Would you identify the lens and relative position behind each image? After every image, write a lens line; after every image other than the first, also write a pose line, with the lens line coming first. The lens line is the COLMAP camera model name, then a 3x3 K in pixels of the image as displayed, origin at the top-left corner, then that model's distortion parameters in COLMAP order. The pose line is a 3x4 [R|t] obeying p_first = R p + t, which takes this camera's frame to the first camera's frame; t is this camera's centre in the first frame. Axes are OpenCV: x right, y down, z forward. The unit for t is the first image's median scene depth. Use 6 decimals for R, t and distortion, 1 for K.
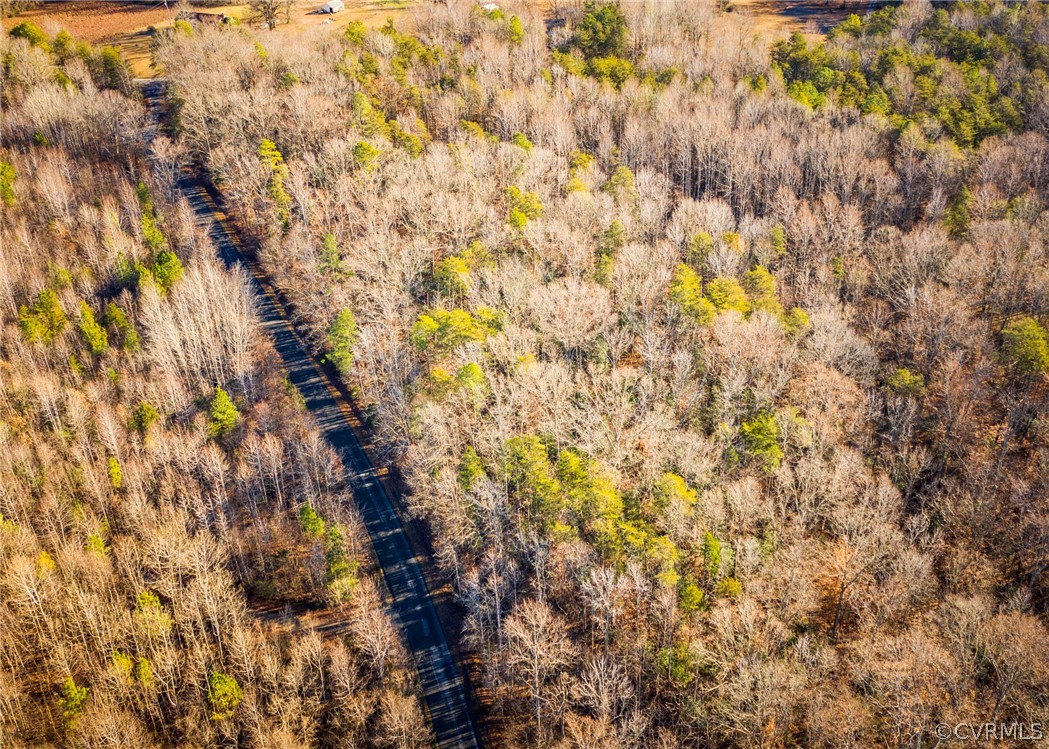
lens RADIAL K [[1130.0, 0, 555.4], [0, 1130.0, 374.6], [0, 0, 1]] dist [-0.008802, 0.008888]
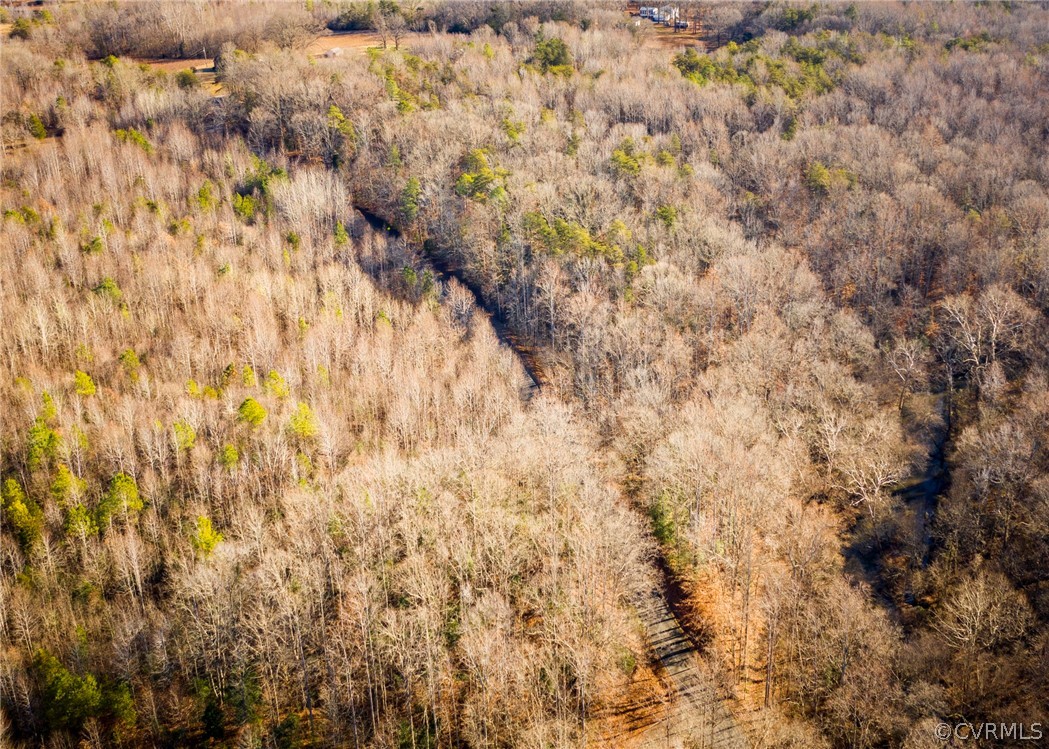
lens RADIAL K [[1130.0, 0, 555.4], [0, 1130.0, 374.6], [0, 0, 1]] dist [-0.008802, 0.008888]
pose [[0.997742, -0.026049, 0.061899, -0.075790], [0.031453, 0.995625, -0.087989, 0.317757], [-0.059337, 0.089738, 0.994196, -0.511917]]
